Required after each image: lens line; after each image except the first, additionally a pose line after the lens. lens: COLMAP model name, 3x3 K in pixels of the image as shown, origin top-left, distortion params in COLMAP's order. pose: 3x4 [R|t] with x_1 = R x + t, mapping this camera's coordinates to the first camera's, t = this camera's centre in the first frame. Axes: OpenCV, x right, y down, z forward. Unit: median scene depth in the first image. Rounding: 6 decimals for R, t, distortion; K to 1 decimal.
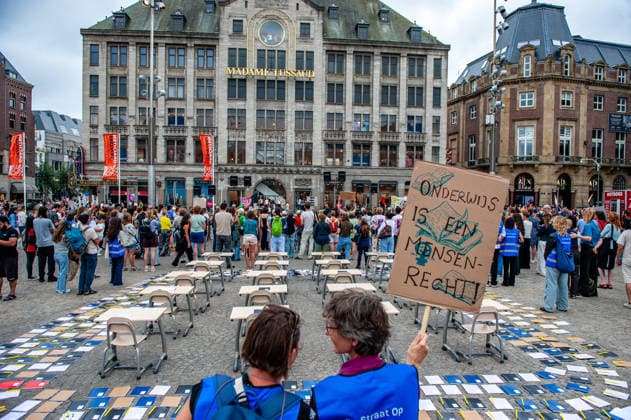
lens RADIAL K [[436.6, 0, 315.5], [0, 436.6, 210.0], [0, 0, 1]] dist [-0.047736, 0.000431]
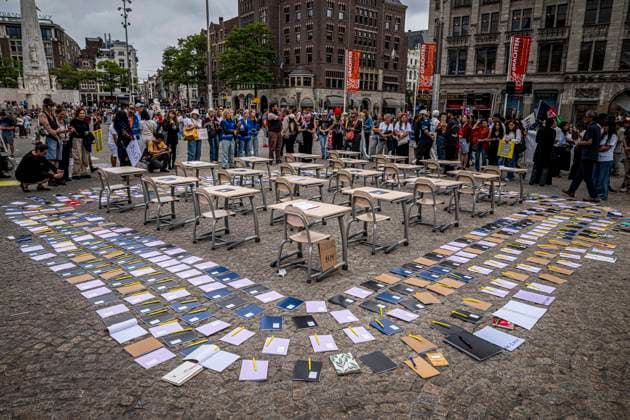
lens RADIAL K [[448.2, 0, 315.3], [0, 448.2, 201.8], [0, 0, 1]] dist [-0.040518, 0.032477]
pose [[0.668545, 0.155593, -0.727213, 0.113872], [-0.037847, 0.983719, 0.175681, 0.007885], [0.742708, -0.089928, 0.663549, 0.055295]]
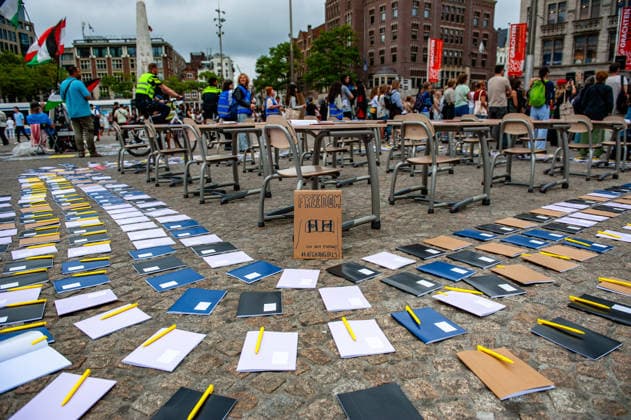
lens RADIAL K [[428.8, 0, 315.5], [0, 428.8, 210.0], [0, 0, 1]] dist [-0.046212, -0.003252]
pose [[0.512156, 0.176350, -0.840593, 0.092752], [-0.018698, 0.980752, 0.194362, 0.025862], [0.858689, -0.083826, 0.505596, 0.087706]]
